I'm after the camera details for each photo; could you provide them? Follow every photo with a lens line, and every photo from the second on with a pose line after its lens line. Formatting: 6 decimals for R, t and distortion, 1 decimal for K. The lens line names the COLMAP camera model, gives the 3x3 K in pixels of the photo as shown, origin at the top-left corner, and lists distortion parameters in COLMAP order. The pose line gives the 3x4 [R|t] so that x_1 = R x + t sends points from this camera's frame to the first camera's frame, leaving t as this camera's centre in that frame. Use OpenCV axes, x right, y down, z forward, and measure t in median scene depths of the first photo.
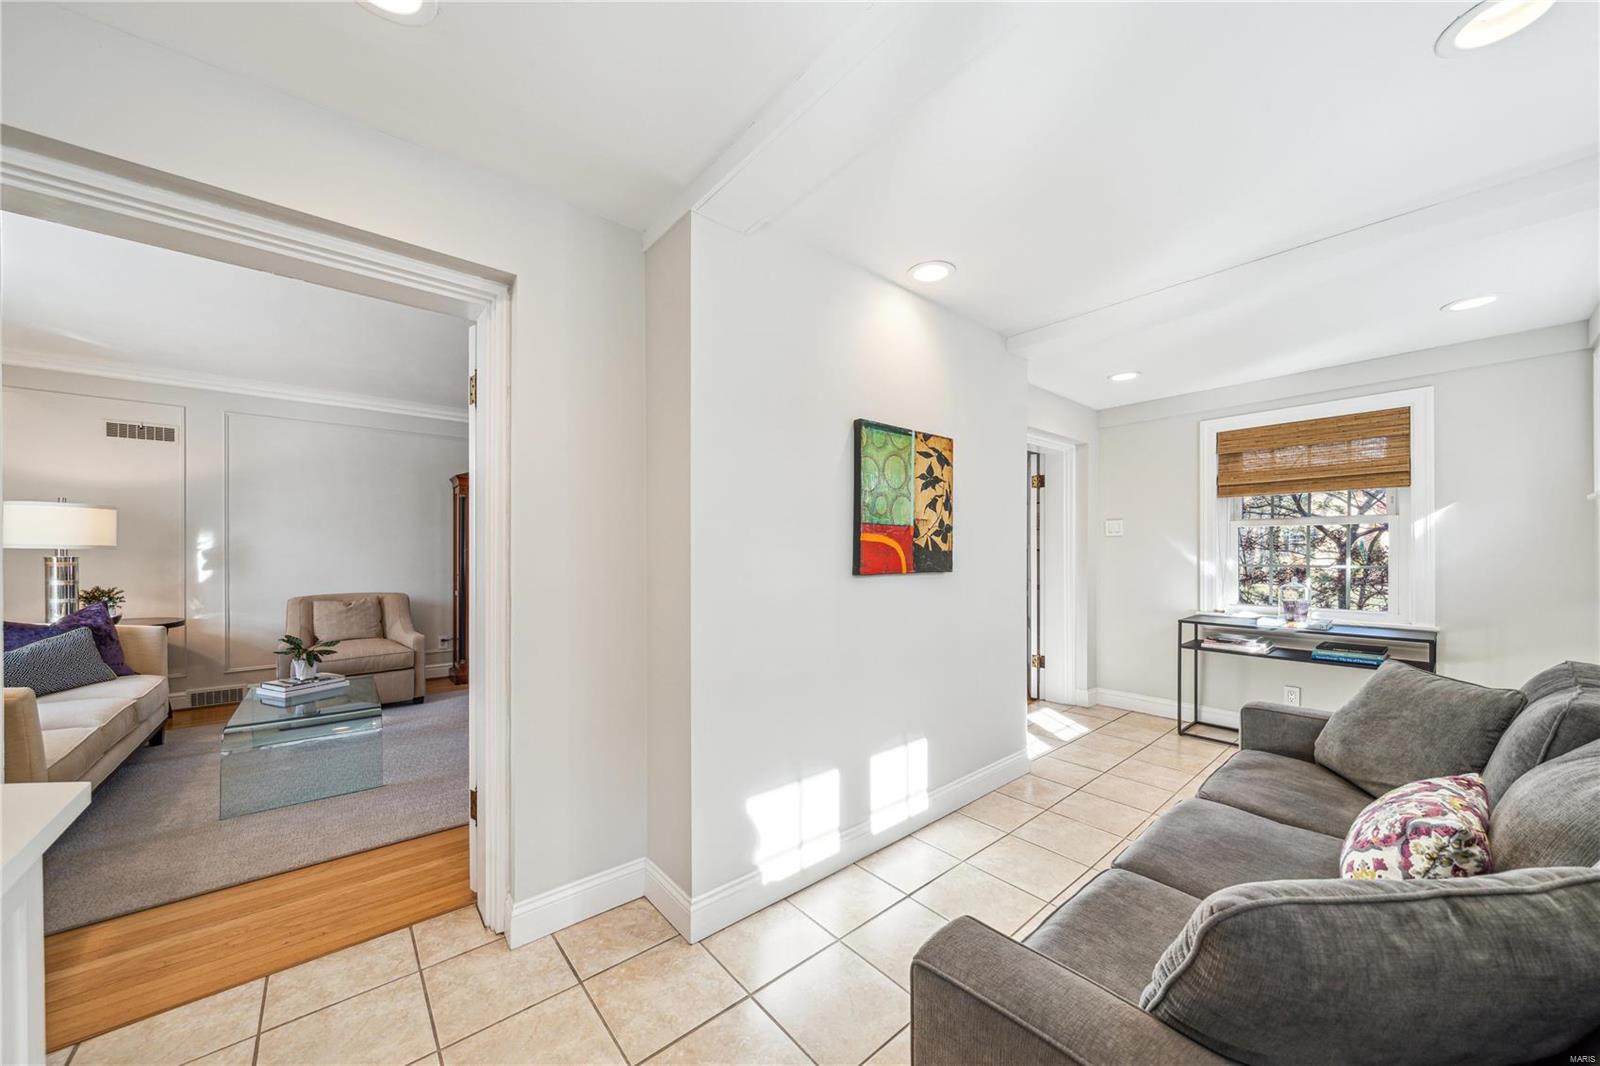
lens RADIAL K [[556.8, 0, 798.1], [0, 556.8, 555.4], [0, 0, 1]] dist [-0.000995, -0.000187]
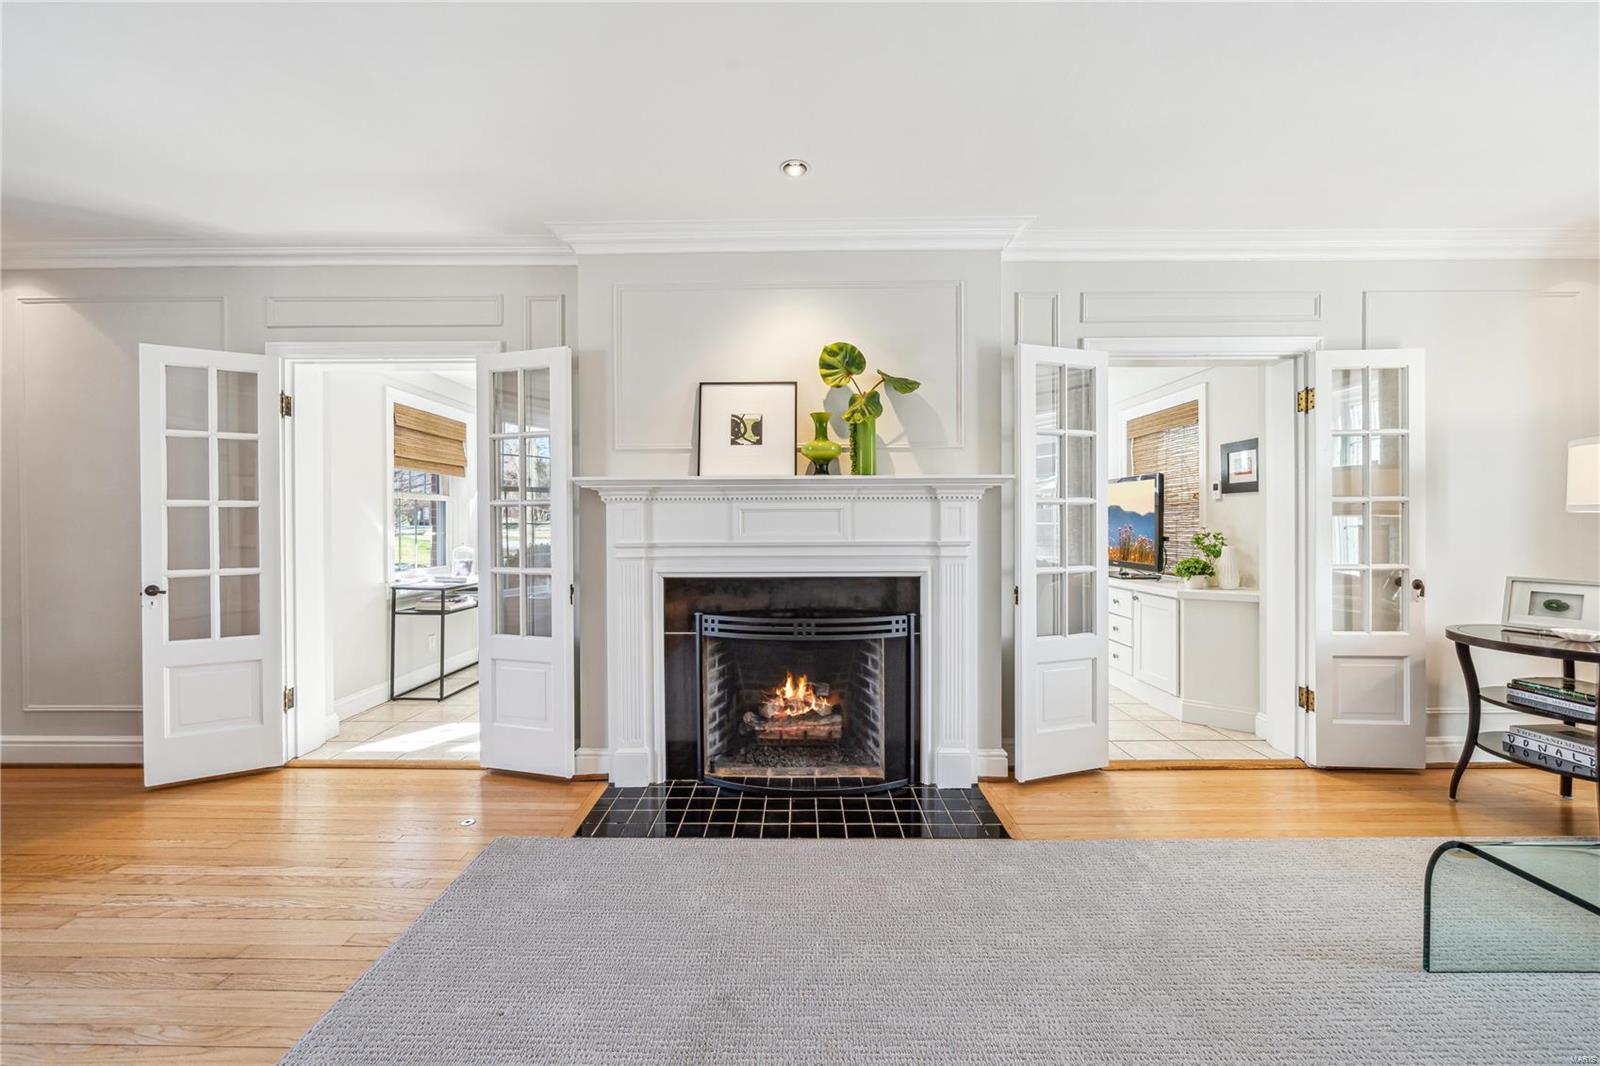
lens RADIAL K [[620.2, 0, 789.1], [0, 620.2, 527.6], [0, 0, 1]] dist [-0.002189, 0.000142]
pose [[-0.760843, -0.001723, 0.648934, -0.457252], [0.005560, 0.999942, 0.009175, -0.002565], [-0.648912, 0.010589, -0.760790, 1.249491]]
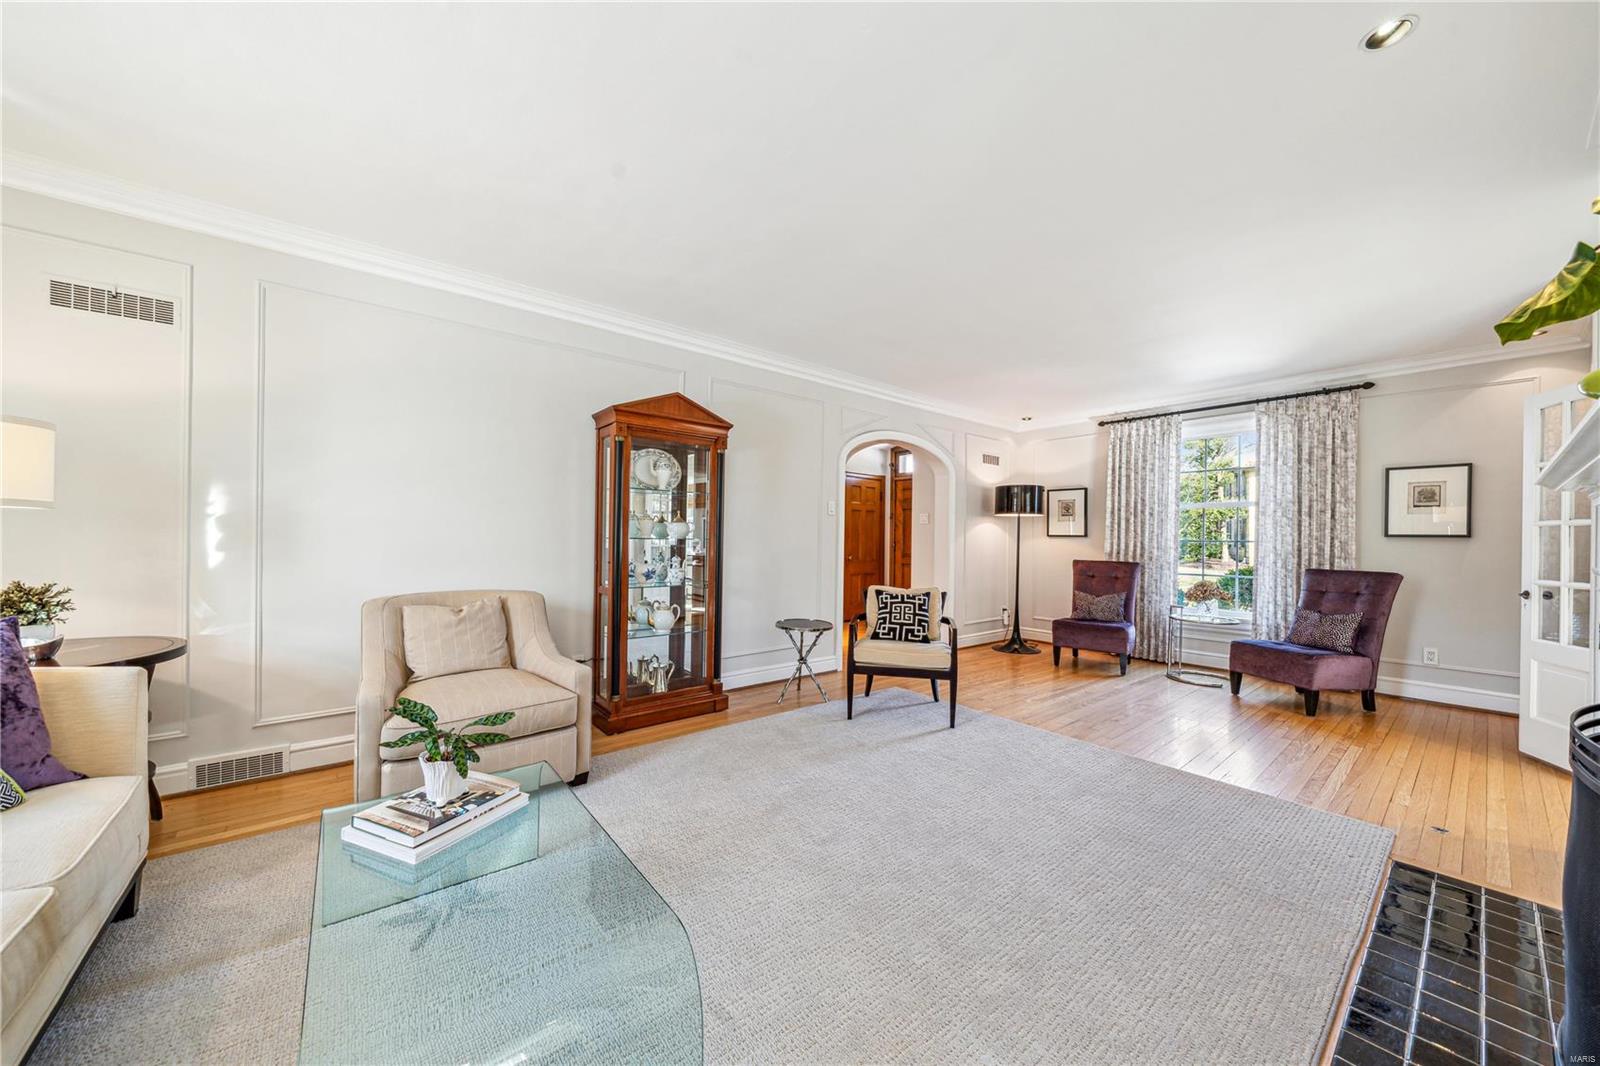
lens RADIAL K [[562.8, 0, 798.7], [0, 562.8, 539.1], [0, 0, 1]] dist [-0.002245, 0.000024]
pose [[0.999825, 0.013795, -0.012668, -0.466562], [-0.013782, 0.999904, 0.001135, 0.005580], [0.012683, -0.000960, 0.999919, 0.429318]]
